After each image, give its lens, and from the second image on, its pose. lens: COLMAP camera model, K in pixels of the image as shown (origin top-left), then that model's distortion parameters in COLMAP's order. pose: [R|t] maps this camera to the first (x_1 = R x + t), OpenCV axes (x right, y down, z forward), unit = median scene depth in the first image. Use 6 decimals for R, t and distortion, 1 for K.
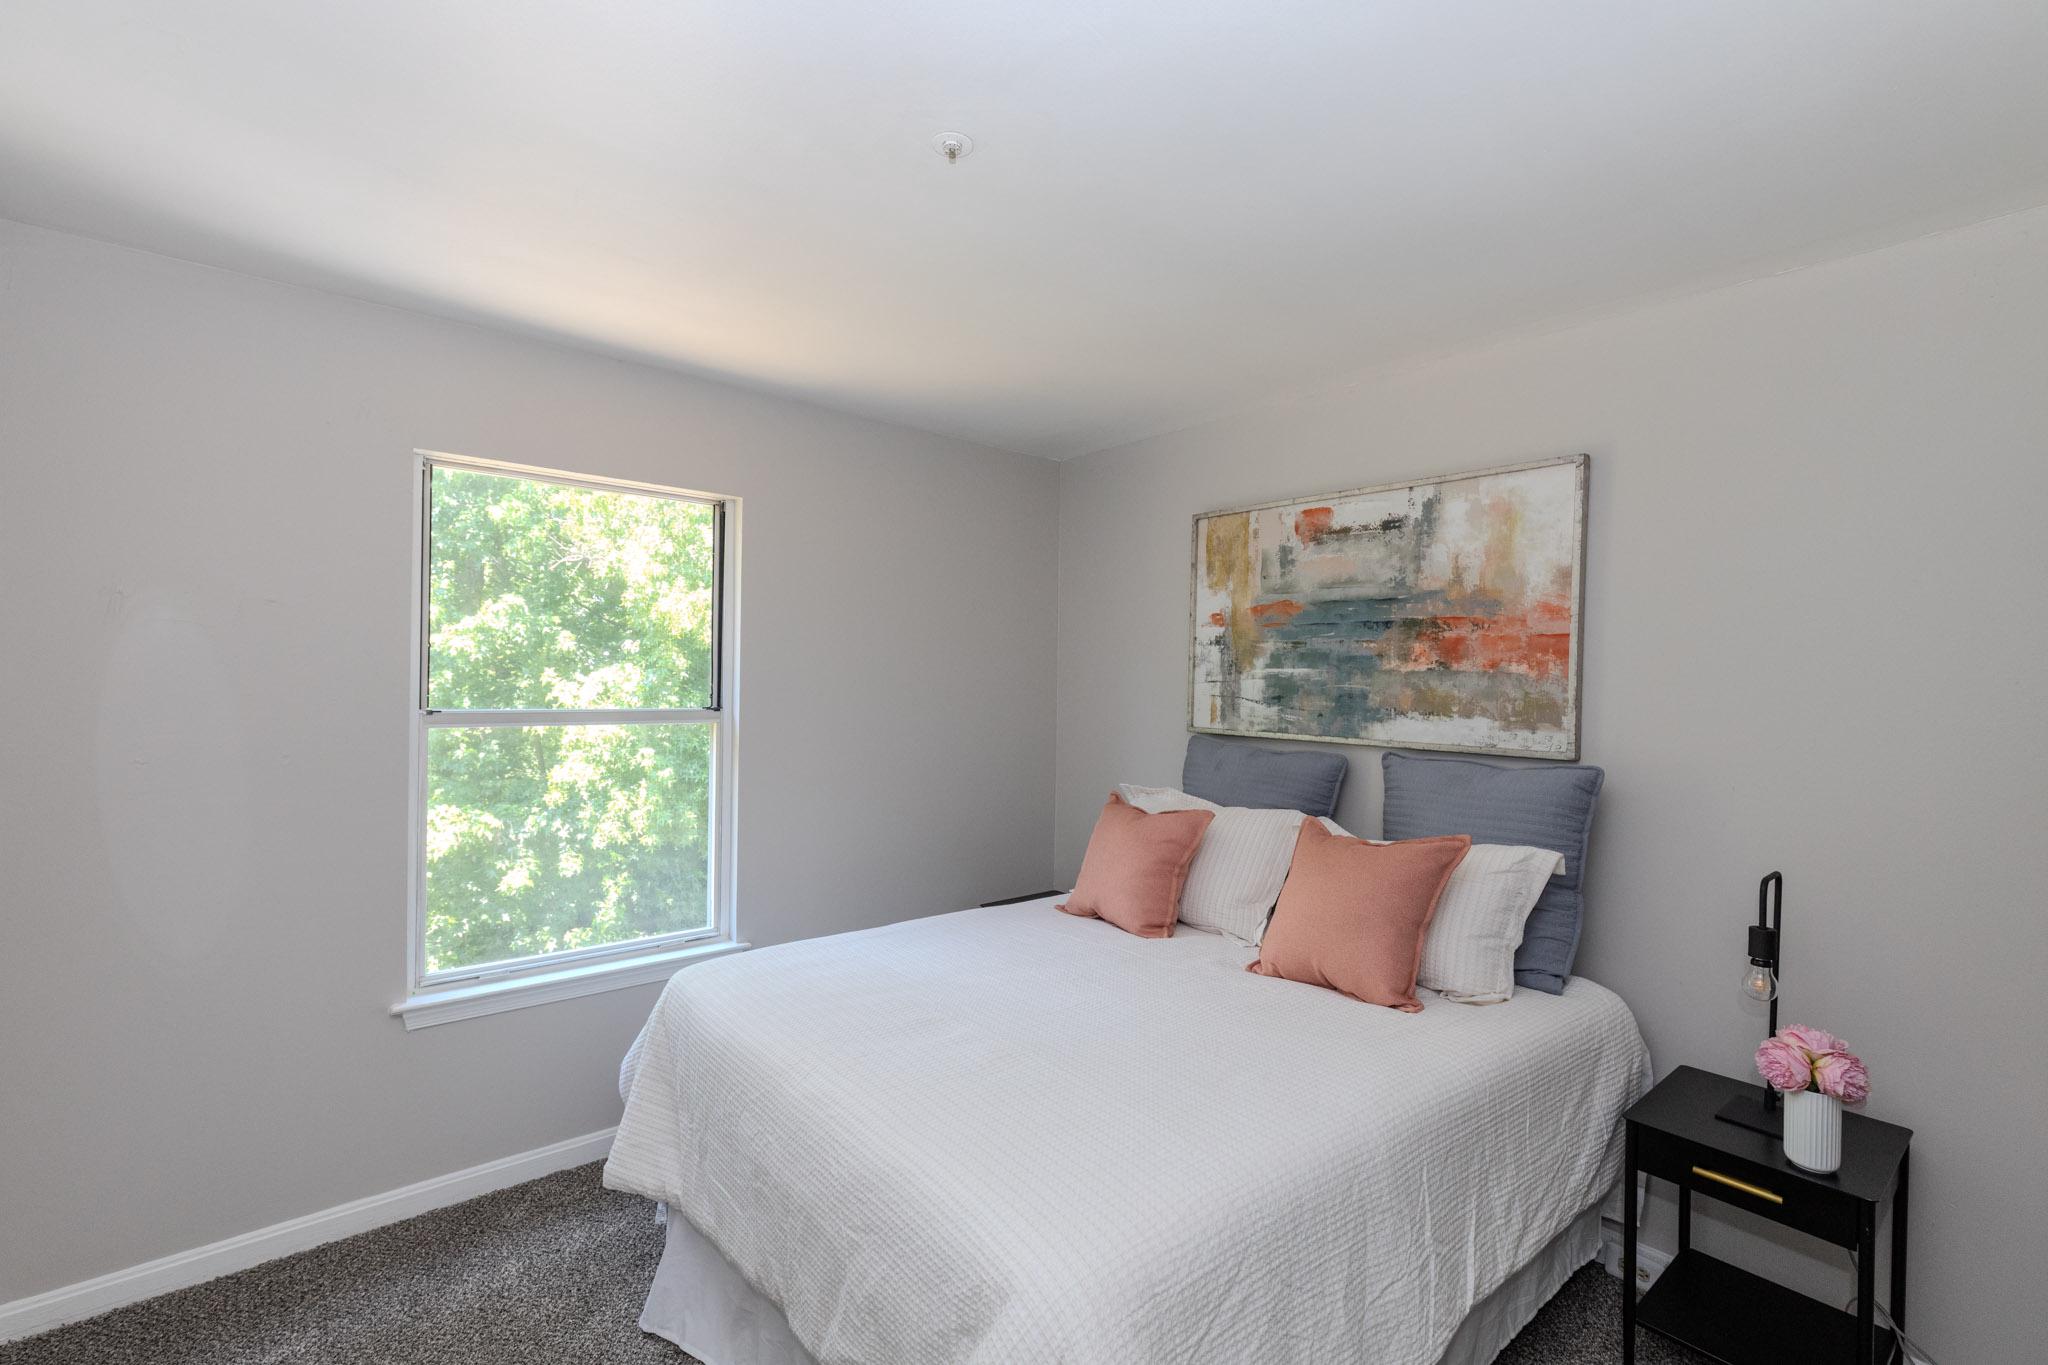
lens RADIAL K [[929.5, 0, 1016.3], [0, 929.5, 696.8], [0, 0, 1]] dist [-0.002926, 0.000801]
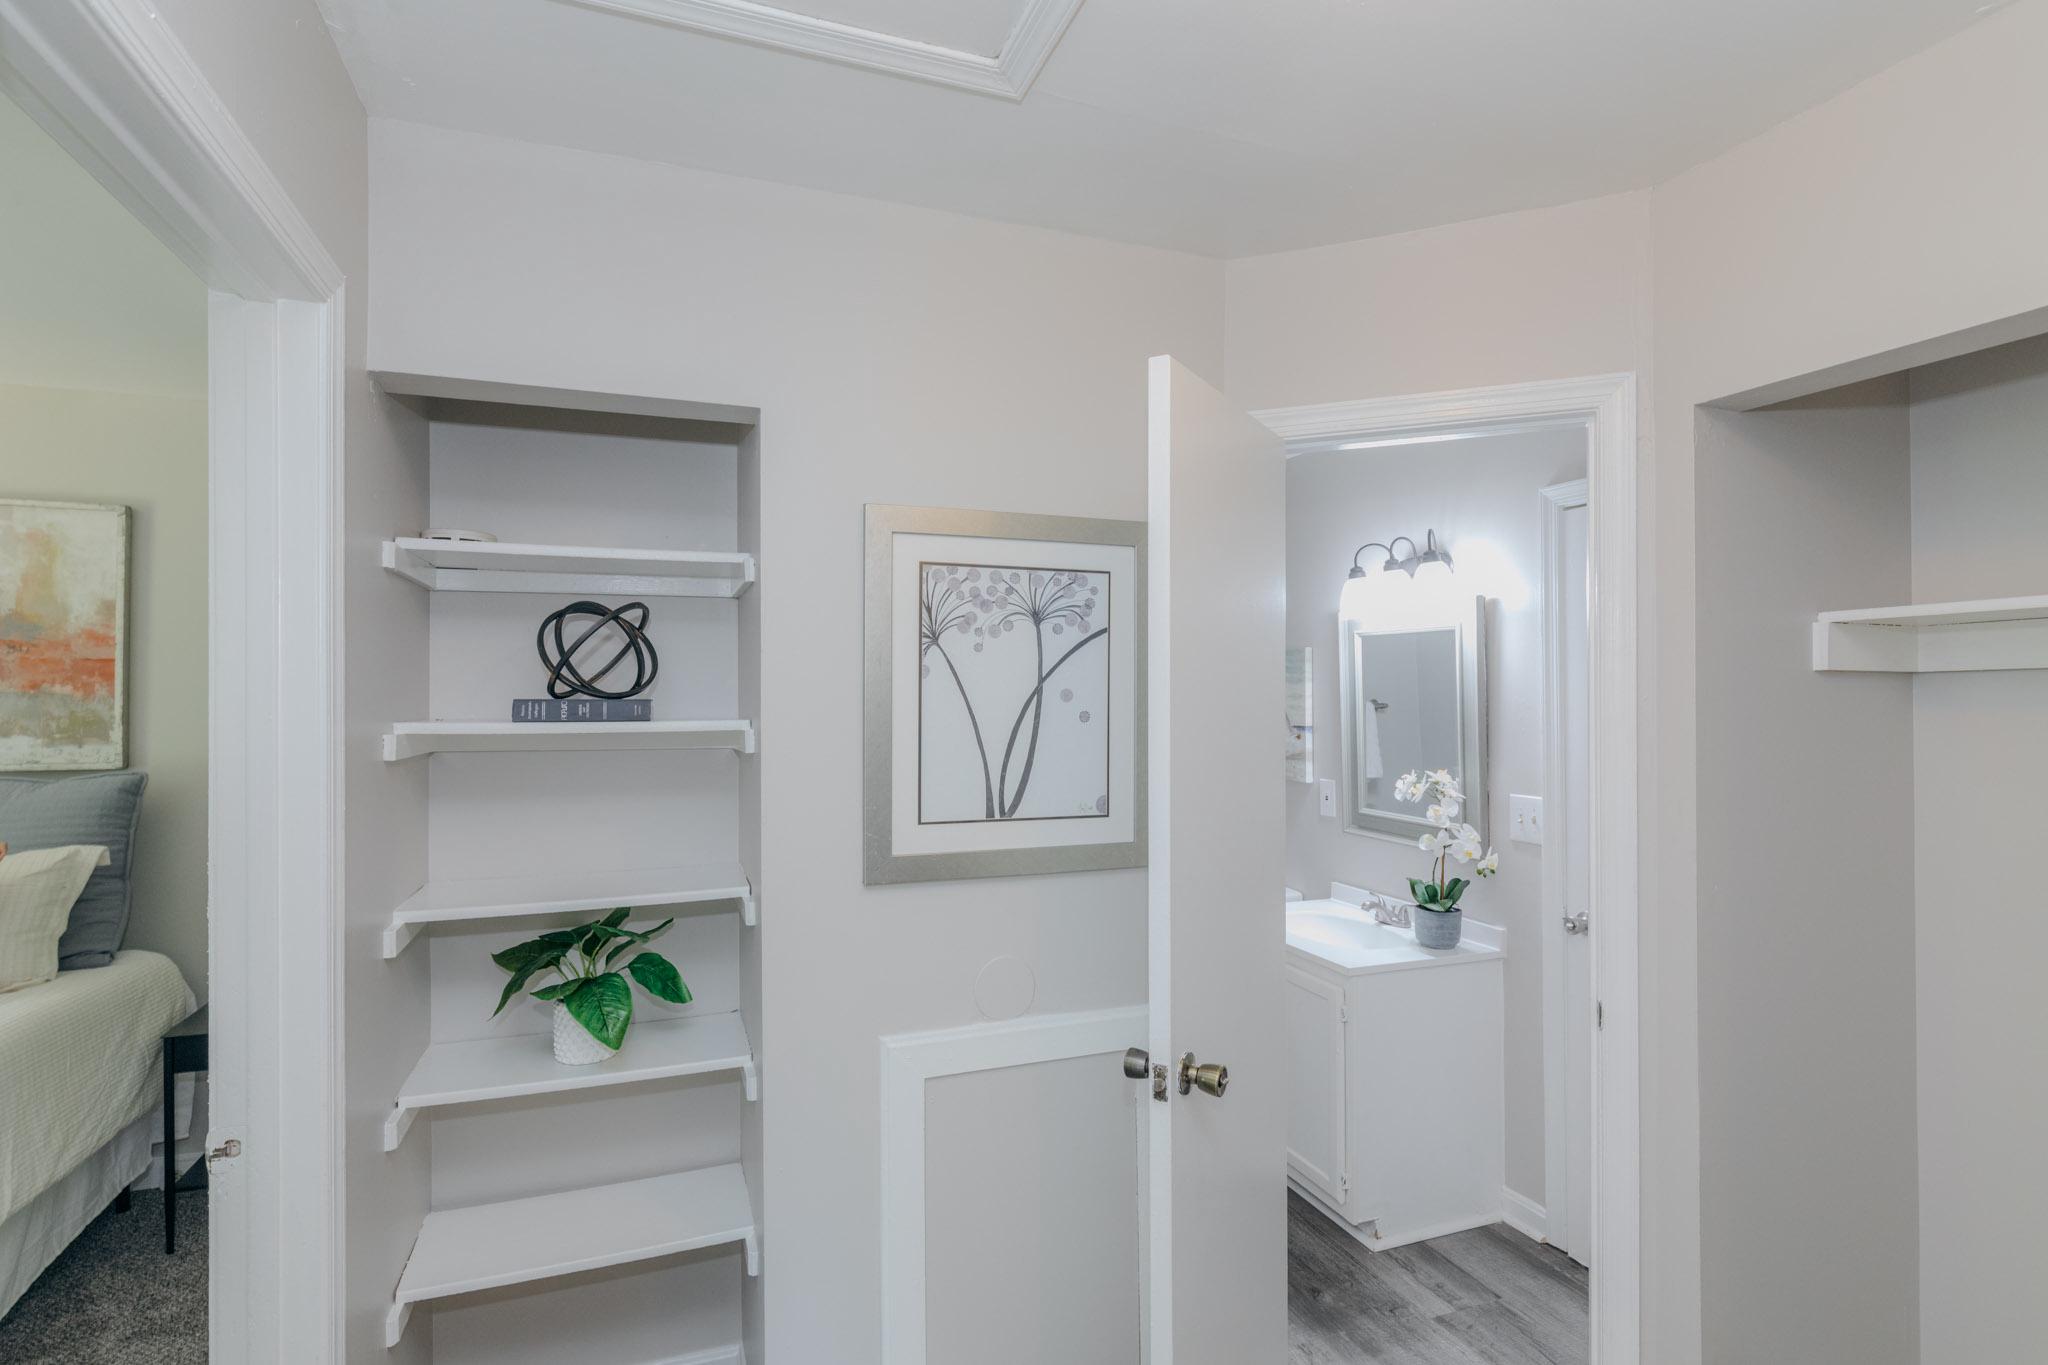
lens RADIAL K [[1013.8, 0, 1023.3], [0, 1013.8, 691.6], [0, 0, 1]] dist [-0.000752, 0.002032]
pose [[0.337004, -0.009242, 0.941458, -0.209862], [0.022415, 0.999747, 0.001790, -0.004688], [-0.941236, 0.020499, 0.337126, -0.484466]]
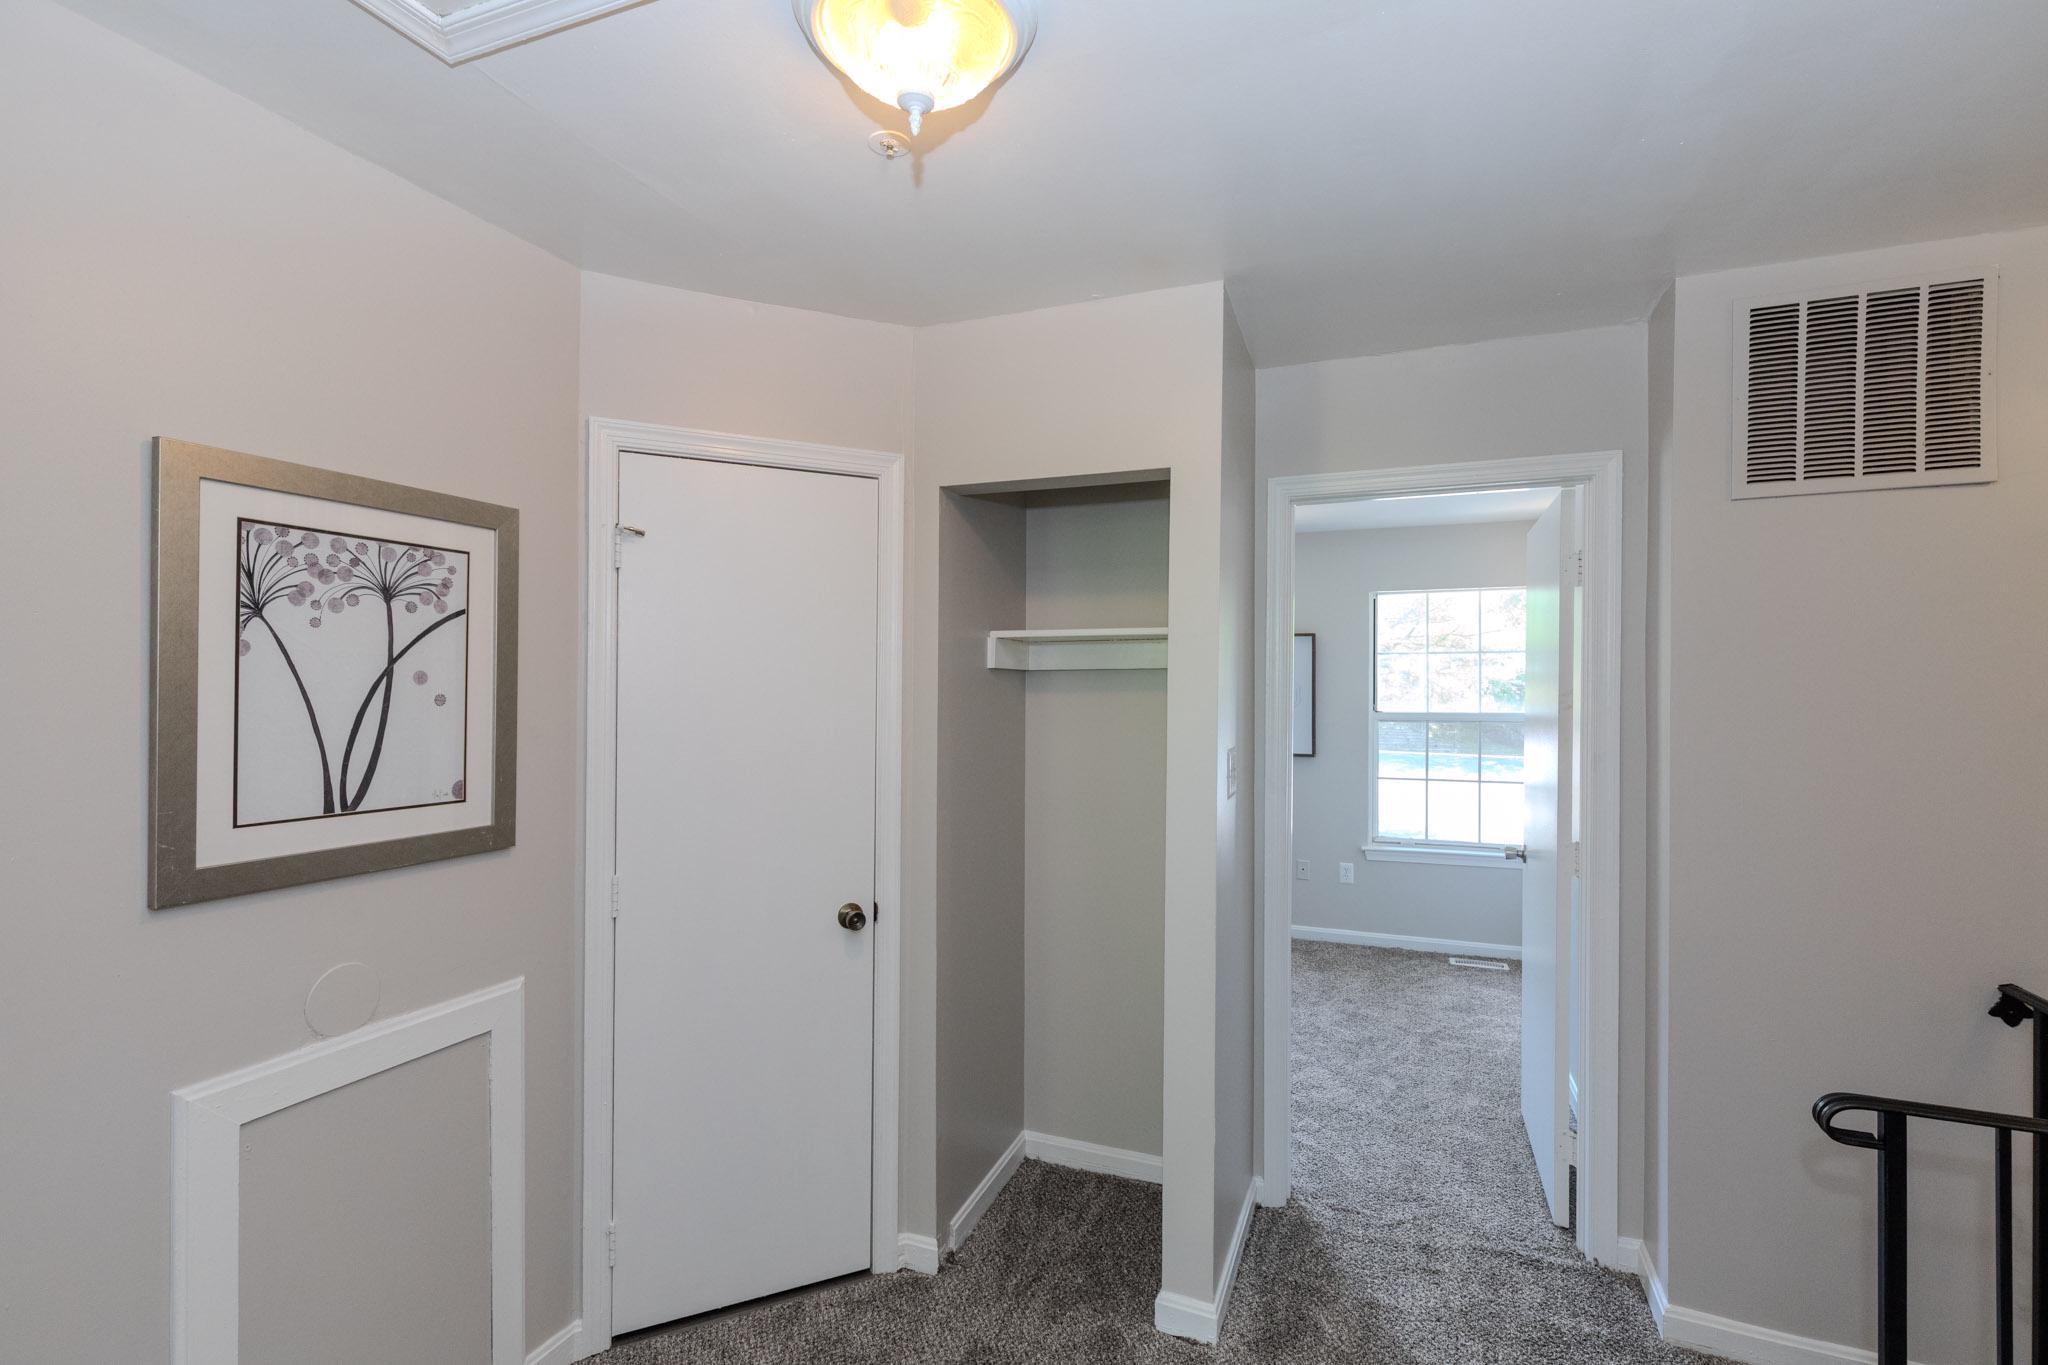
lens RADIAL K [[929.5, 0, 1029.3], [0, 929.5, 686.0], [0, 0, 1]] dist [-0.002926, 0.000801]
pose [[-0.471530, -0.017768, 0.881671, -0.274458], [0.000556, 0.999791, 0.020446, -0.007226], [-0.881850, 0.010131, -0.471421, -0.327629]]
